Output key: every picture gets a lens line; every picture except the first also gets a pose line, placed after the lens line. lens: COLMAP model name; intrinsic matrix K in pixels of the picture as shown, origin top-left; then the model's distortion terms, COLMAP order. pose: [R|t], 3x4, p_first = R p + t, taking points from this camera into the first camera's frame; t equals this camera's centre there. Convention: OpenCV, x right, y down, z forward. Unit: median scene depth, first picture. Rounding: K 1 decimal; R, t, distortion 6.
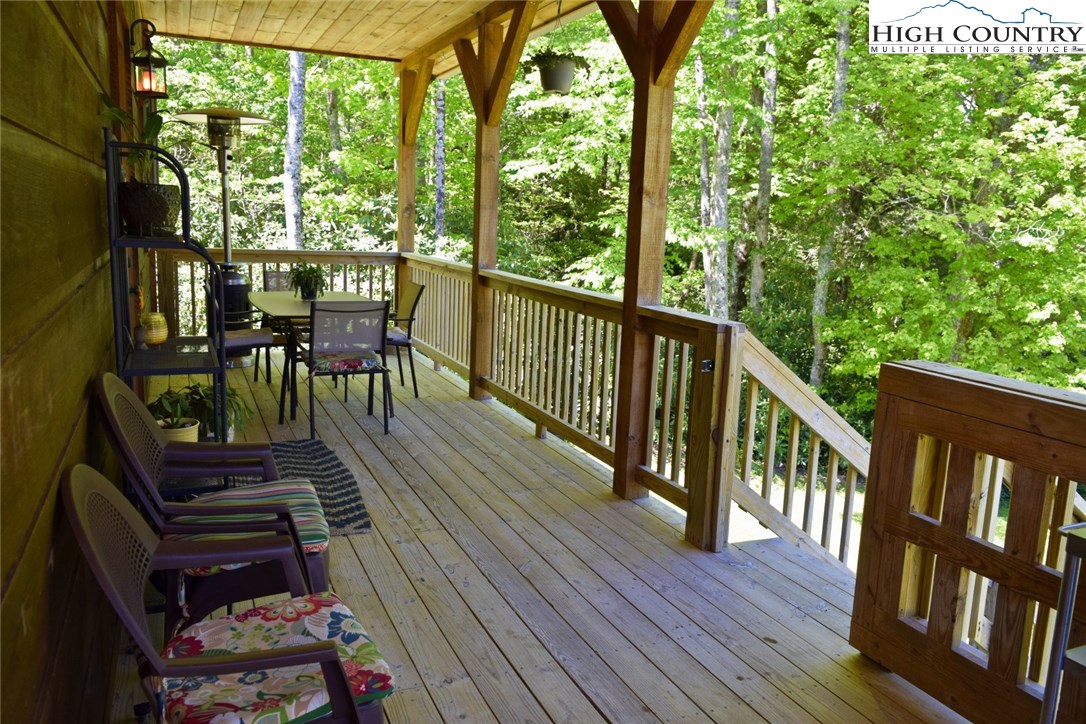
lens RADIAL K [[838.5, 0, 544.2], [0, 838.5, 363.2], [0, 0, 1]] dist [-0.020286, 0.006694]
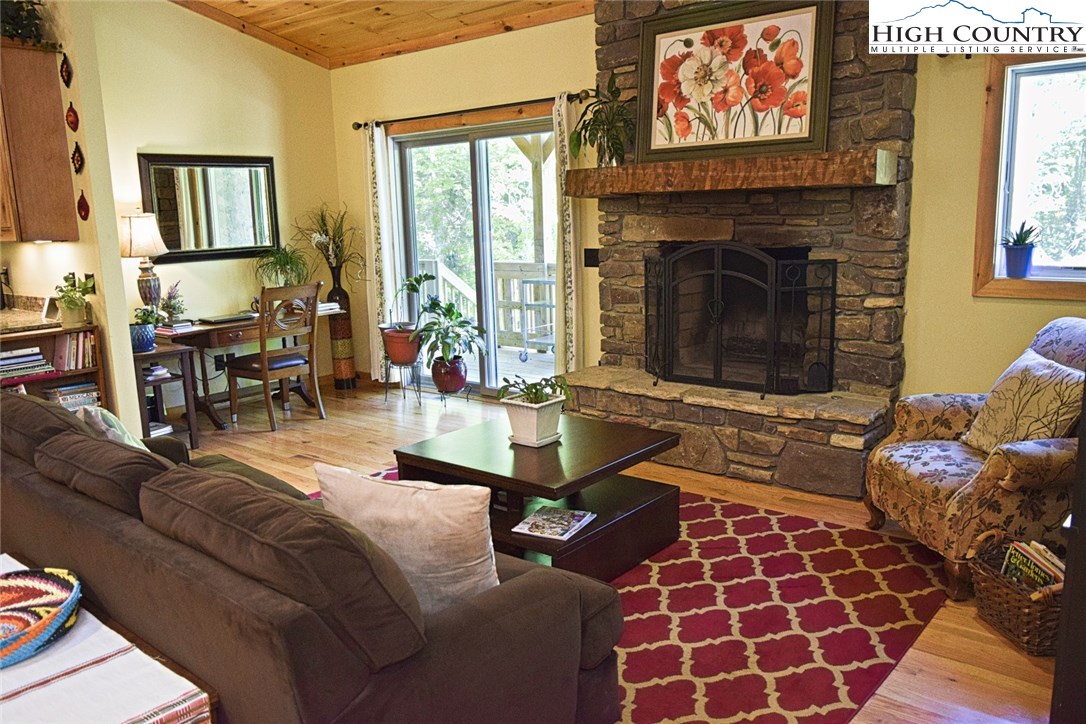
lens RADIAL K [[838.5, 0, 544.2], [0, 838.5, 363.2], [0, 0, 1]] dist [-0.020286, 0.006694]
pose [[0.890632, -0.142634, 0.431775, -0.715726], [0.137936, 0.989535, 0.042362, 0.223098], [-0.433299, 0.021829, 0.900986, -1.696459]]
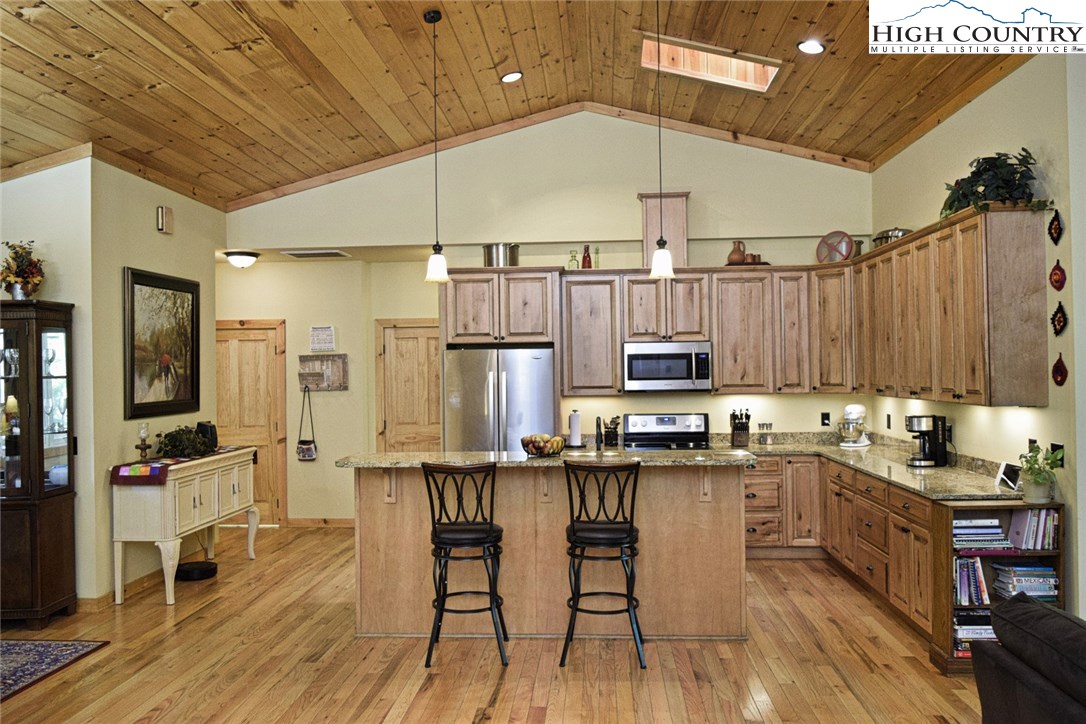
lens RADIAL K [[838.5, 0, 544.2], [0, 838.5, 363.2], [0, 0, 1]] dist [-0.020286, 0.006694]
pose [[0.885122, -0.053703, -0.462250, -0.954160], [-0.031378, 0.984171, -0.174423, 0.111153], [0.464300, 0.168890, 0.869426, -1.513529]]
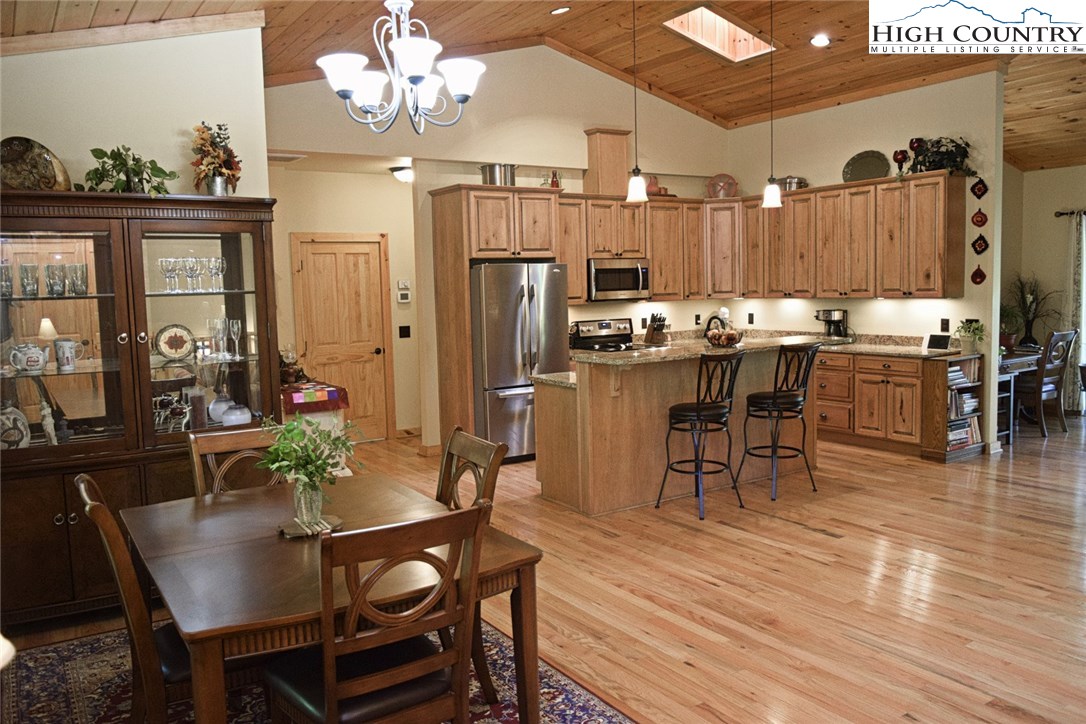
lens RADIAL K [[838.5, 0, 544.2], [0, 838.5, 363.2], [0, 0, 1]] dist [-0.020286, 0.006694]
pose [[0.983849, -0.081700, 0.159266, -3.000189], [0.093192, 0.993454, -0.066062, 0.149387], [-0.152826, 0.079837, 0.985023, -2.181543]]
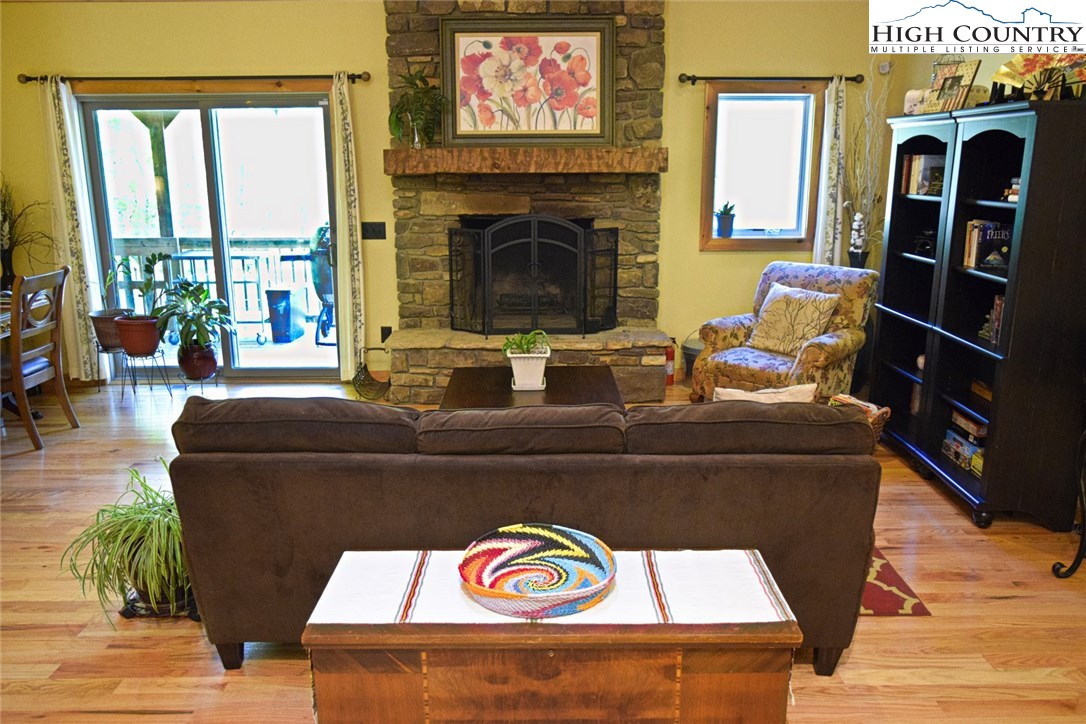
lens RADIAL K [[838.5, 0, 544.2], [0, 838.5, 363.2], [0, 0, 1]] dist [-0.020286, 0.006694]
pose [[0.389787, -0.252189, 0.885701, -1.713475], [0.175677, 0.964473, 0.197305, 0.015677], [-0.903993, 0.078691, 0.420243, -1.096019]]
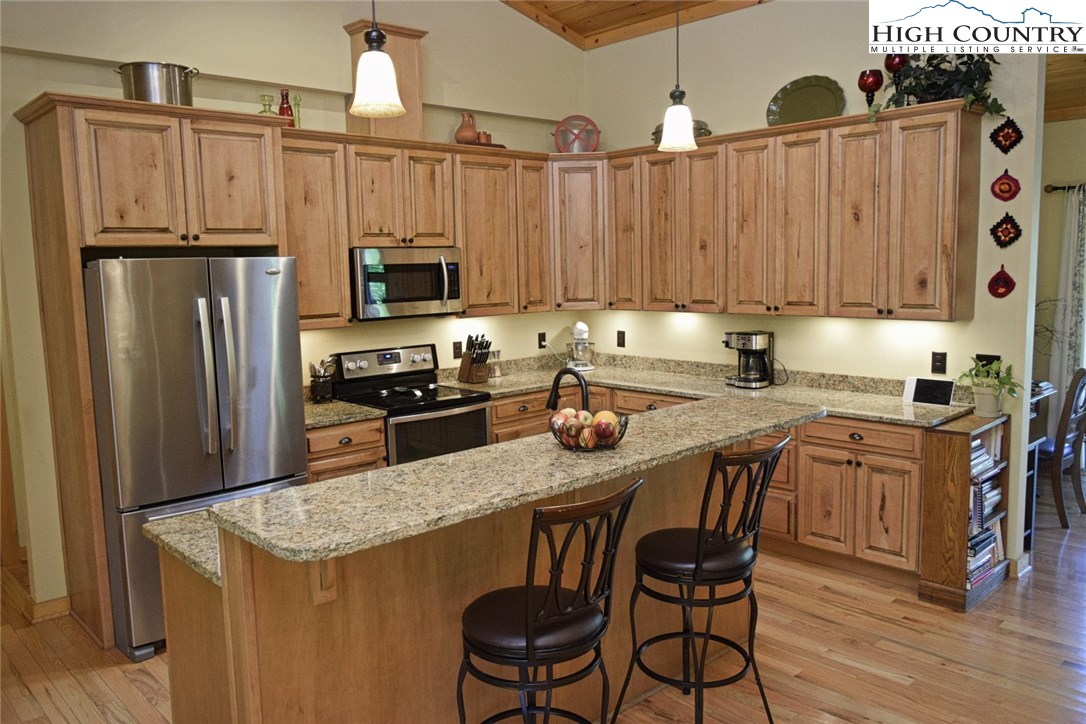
lens RADIAL K [[838.5, 0, 544.2], [0, 838.5, 363.2], [0, 0, 1]] dist [-0.020286, 0.006694]
pose [[0.940805, -0.099136, 0.324126, -2.435762], [0.114296, 0.993052, -0.028021, -0.128725], [-0.319096, 0.063409, 0.945599, -0.746168]]
